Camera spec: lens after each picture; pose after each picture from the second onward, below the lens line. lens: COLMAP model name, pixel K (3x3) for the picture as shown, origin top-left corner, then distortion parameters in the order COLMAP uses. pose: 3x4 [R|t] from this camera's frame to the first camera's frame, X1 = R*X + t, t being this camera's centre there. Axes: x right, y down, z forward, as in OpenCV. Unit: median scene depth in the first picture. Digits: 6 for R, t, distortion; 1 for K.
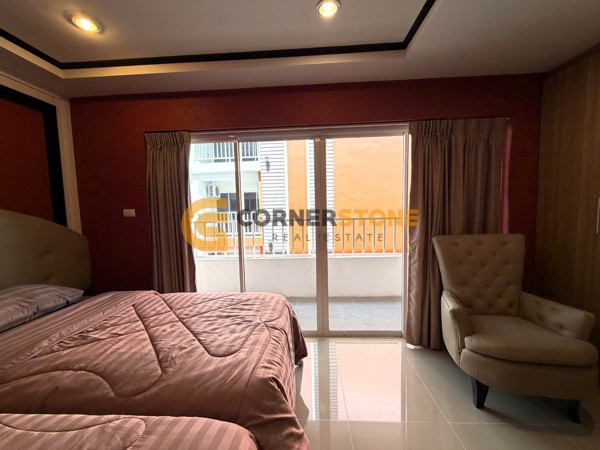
lens RADIAL K [[240.1, 0, 297.8], [0, 240.1, 225.4], [0, 0, 1]] dist [0.000655, 0.000511]
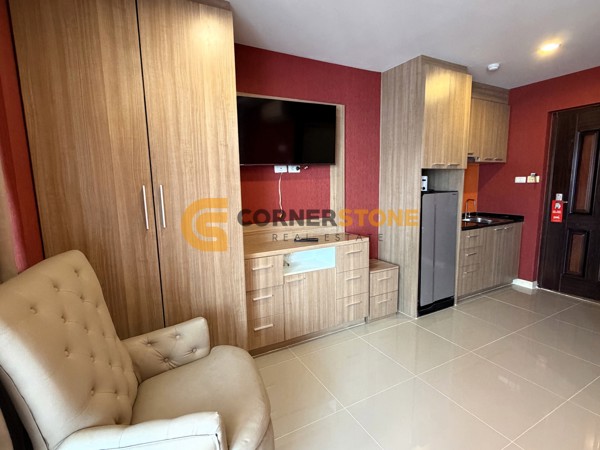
lens RADIAL K [[301.9, 0, 296.6], [0, 301.9, 225.7], [0, 0, 1]] dist [-0.001730, -0.000491]
pose [[-0.519887, -0.083199, 0.850174, 0.094784], [0.102200, 0.982039, 0.158600, -0.067732], [-0.848099, 0.169341, -0.502047, 0.837387]]
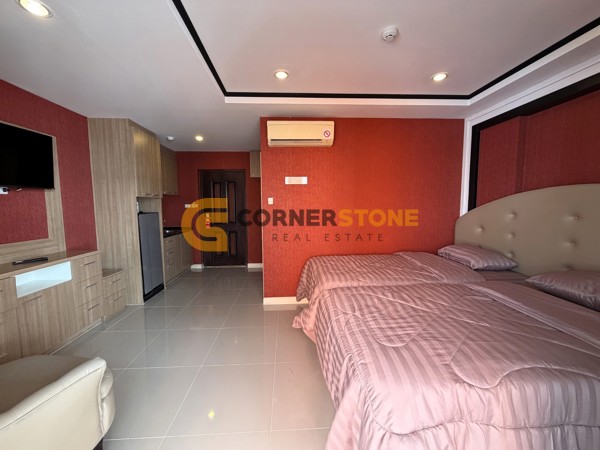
lens RADIAL K [[240.1, 0, 302.4], [0, 240.1, 225.1], [0, 0, 1]] dist [0.000655, 0.000511]
pose [[-0.991149, 0.041200, -0.126198, 0.119609], [0.020016, 0.986134, 0.164739, -0.098444], [0.131236, 0.160755, -0.978231, 1.285208]]
